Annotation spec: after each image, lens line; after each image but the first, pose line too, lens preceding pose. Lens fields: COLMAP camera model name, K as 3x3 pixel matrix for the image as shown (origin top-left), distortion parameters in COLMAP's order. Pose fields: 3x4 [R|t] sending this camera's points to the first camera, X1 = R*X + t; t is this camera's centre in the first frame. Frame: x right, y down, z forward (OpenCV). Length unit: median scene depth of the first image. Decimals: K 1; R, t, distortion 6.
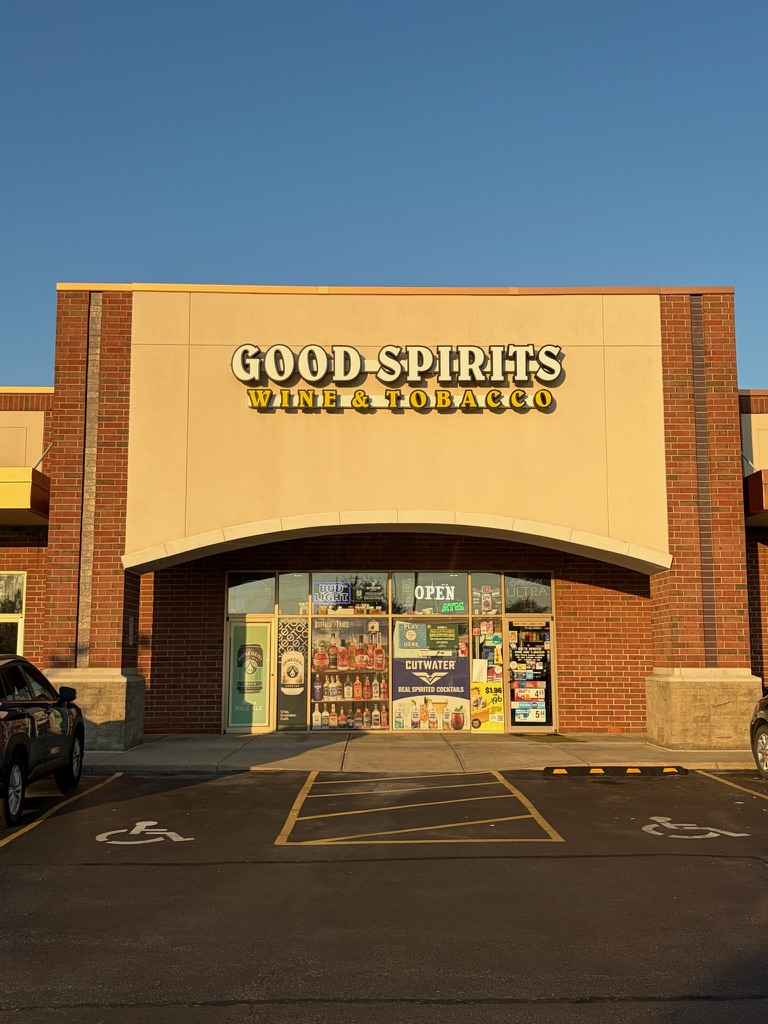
lens RADIAL K [[1015.5, 0, 384.0], [0, 1015.5, 512.0], [0, 0, 1]] dist [0.138484, -0.011658]
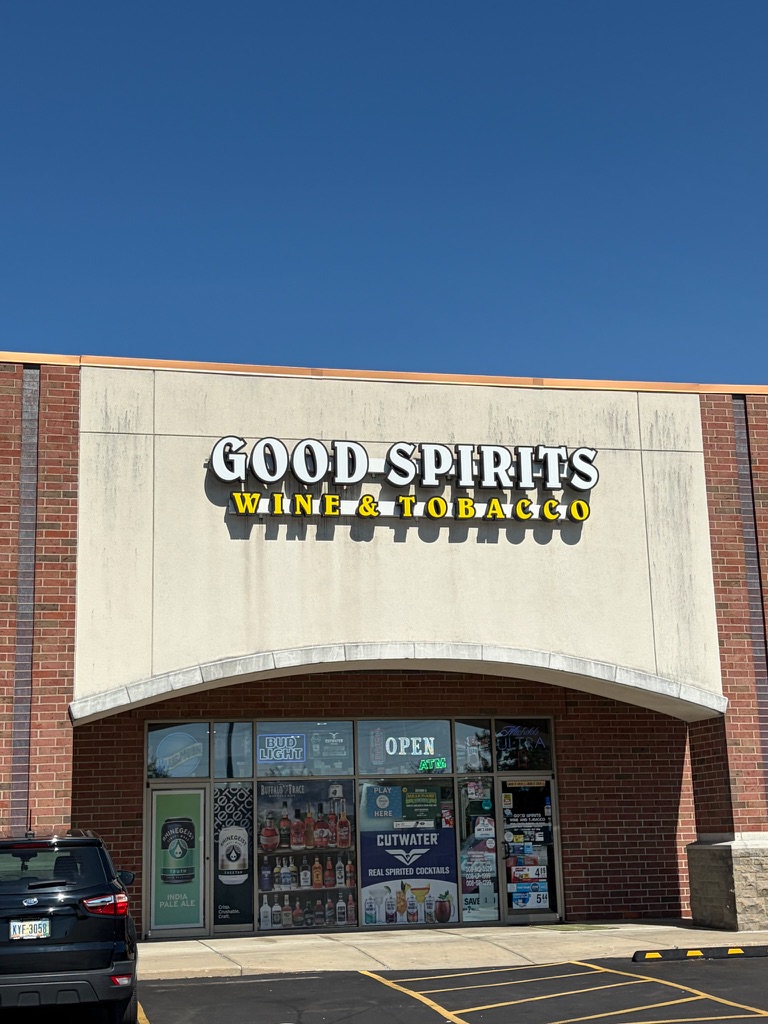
lens RADIAL K [[1472.9, 0, 384.0], [0, 1472.9, 512.0], [0, 0, 1]] dist [0.136532, -0.080970]
pose [[0.978055, 0.019414, 0.207438, -0.245128], [-0.002885, 0.996816, -0.079689, -0.011739], [-0.208325, 0.077342, 0.974997, -0.147526]]
